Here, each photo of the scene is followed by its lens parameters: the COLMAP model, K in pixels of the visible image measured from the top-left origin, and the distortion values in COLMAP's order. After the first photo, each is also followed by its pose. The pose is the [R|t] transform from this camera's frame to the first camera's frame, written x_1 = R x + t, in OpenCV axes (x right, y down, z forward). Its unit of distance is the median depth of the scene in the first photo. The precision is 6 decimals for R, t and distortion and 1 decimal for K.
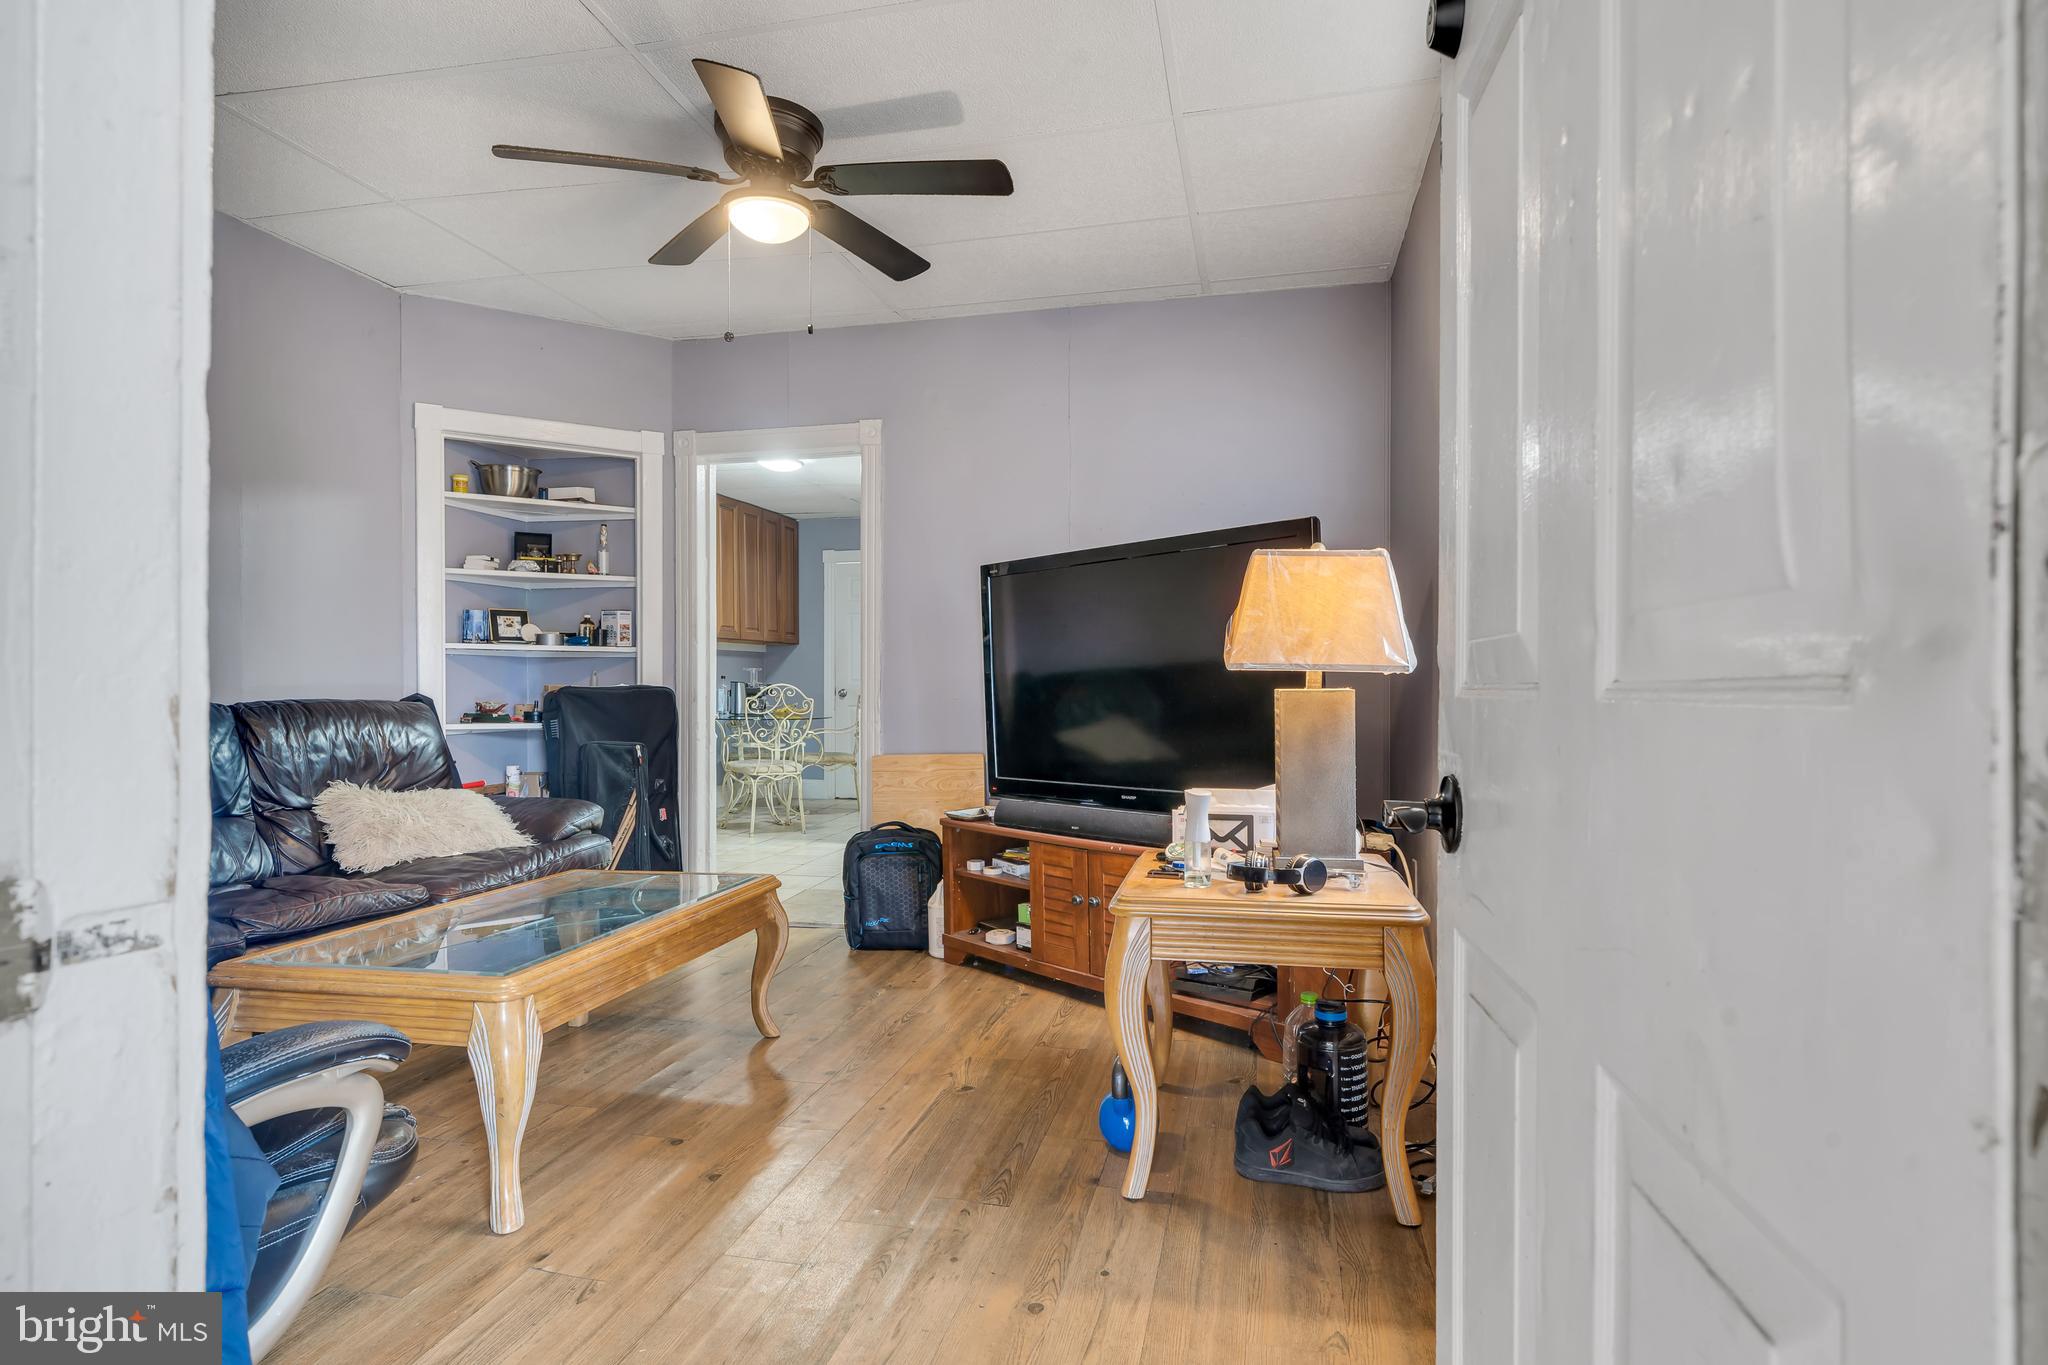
lens RADIAL K [[1076.2, 0, 1025.6], [0, 1076.2, 689.4], [0, 0, 1]] dist [0.000054, 0.000334]
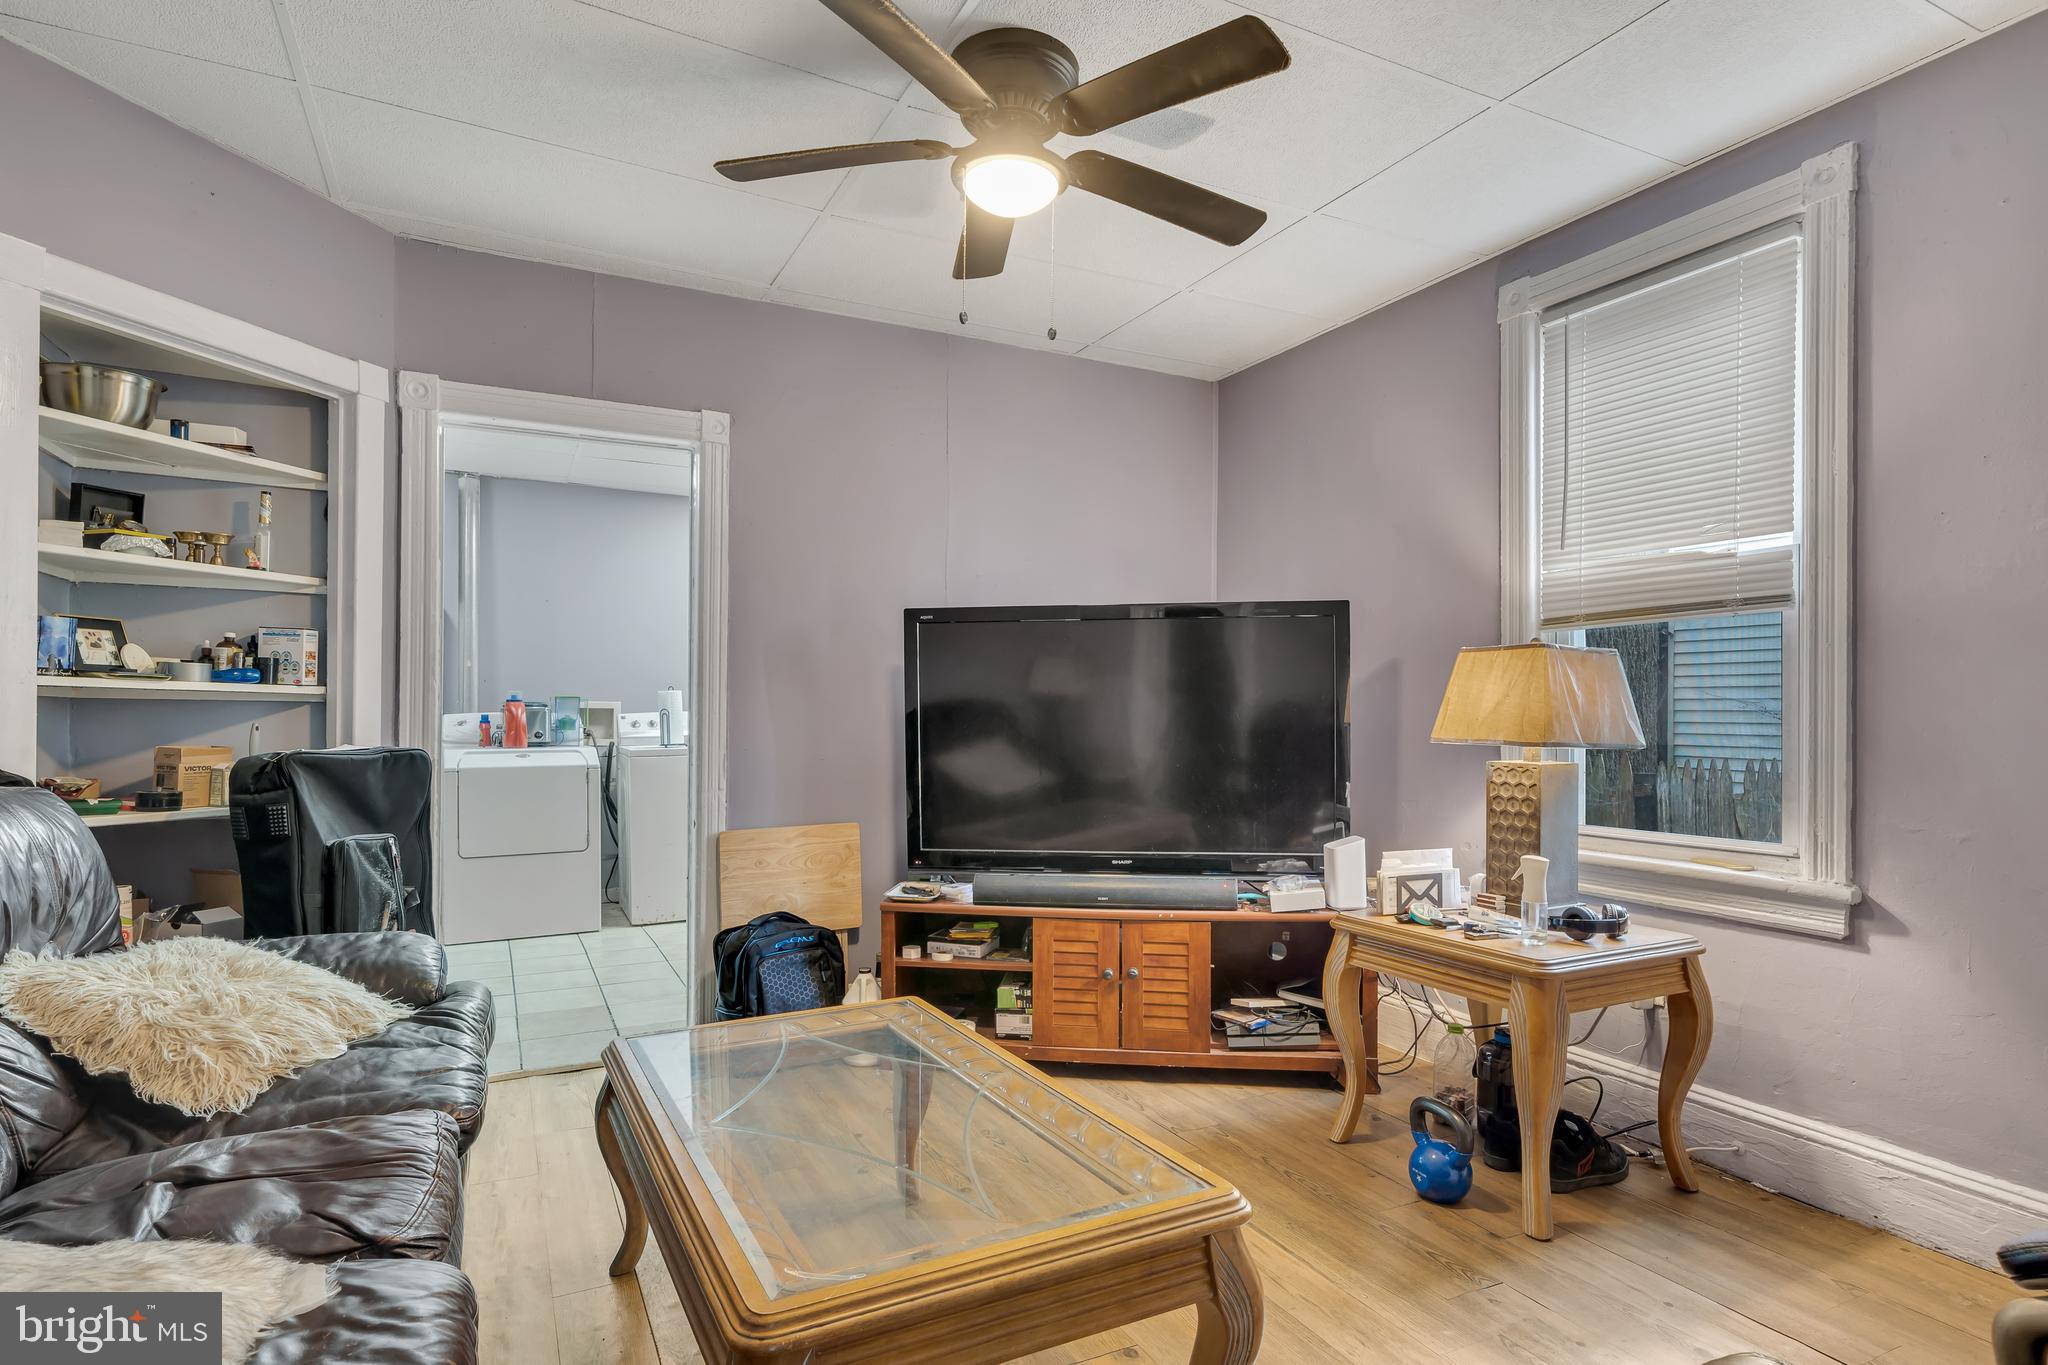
lens RADIAL K [[1076.2, 0, 1015.2], [0, 1076.2, 715.9], [0, 0, 1]] dist [0.000054, 0.000334]
pose [[0.768578, 0.008562, 0.639698, -0.477872], [-0.005626, 0.999962, -0.006625, -0.020475], [-0.639731, 0.001492, 0.768598, 0.240965]]
